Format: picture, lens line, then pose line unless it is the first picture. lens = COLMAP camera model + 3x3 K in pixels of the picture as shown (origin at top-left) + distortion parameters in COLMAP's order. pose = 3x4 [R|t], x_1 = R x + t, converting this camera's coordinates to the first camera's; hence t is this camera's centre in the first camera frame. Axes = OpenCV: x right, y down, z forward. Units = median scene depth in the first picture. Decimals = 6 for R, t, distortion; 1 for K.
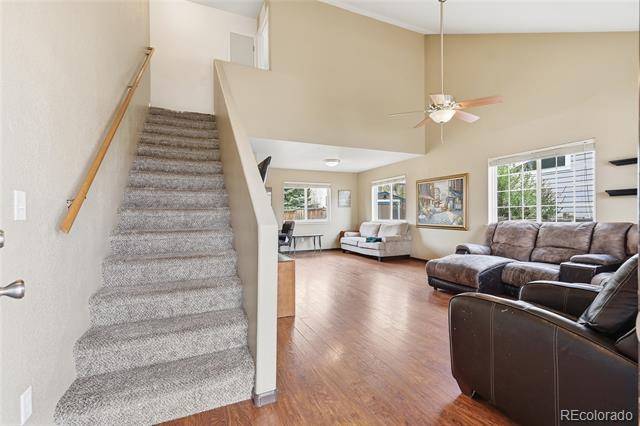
lens RADIAL K [[284.1, 0, 319.7], [0, 284.1, 214.1], [0, 0, 1]] dist [0.003542, -0.000217]
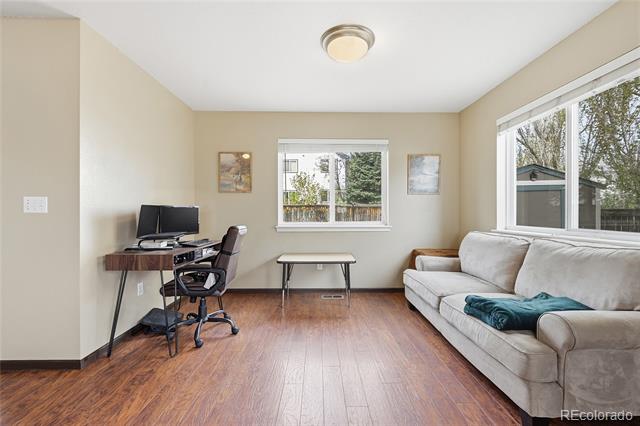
lens RADIAL K [[284.1, 0, 322.8], [0, 284.1, 208.0], [0, 0, 1]] dist [0.003542, -0.000217]
pose [[0.925277, 0.007309, -0.379223, 0.116205], [-0.009606, 0.999945, -0.004166, 0.000295], [0.379171, 0.007498, 0.925296, 0.582787]]
